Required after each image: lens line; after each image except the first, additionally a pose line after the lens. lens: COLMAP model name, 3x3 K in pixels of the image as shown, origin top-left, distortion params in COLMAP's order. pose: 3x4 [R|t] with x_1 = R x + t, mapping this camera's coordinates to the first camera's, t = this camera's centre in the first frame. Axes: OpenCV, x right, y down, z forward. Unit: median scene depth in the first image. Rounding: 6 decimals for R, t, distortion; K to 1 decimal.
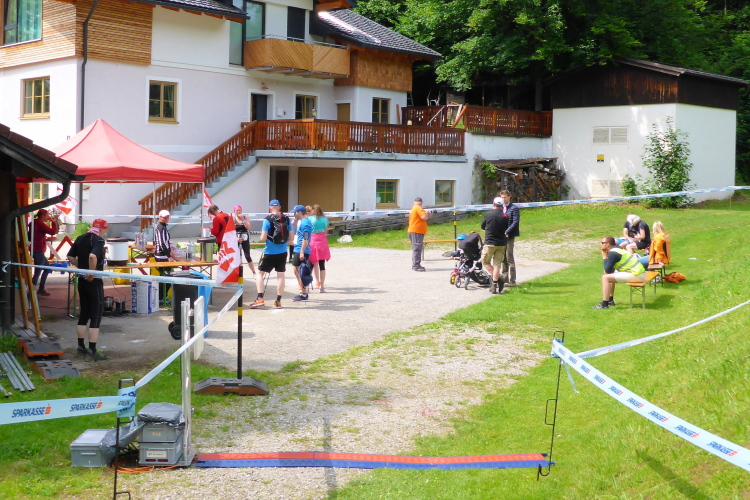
lens RADIAL K [[934.7, 0, 375.0], [0, 934.7, 250.0], [0, 0, 1]] dist [0.000087, 0.000466]
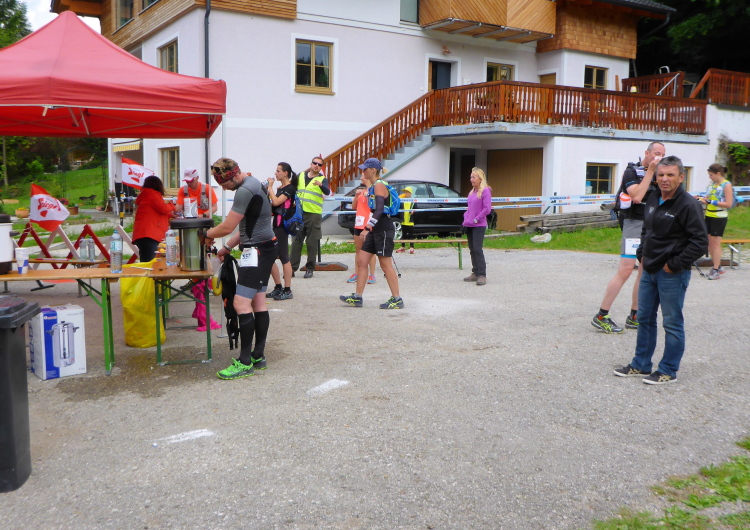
lens RADIAL K [[706.7, 0, 374.8], [0, 706.7, 276.9], [0, 0, 1]] dist [-0.012308, 0.001383]
pose [[0.956462, 0.024458, -0.290831, 0.005859], [-0.014952, 0.999280, 0.034865, 0.001380], [0.291475, -0.028999, 0.956139, 0.385472]]
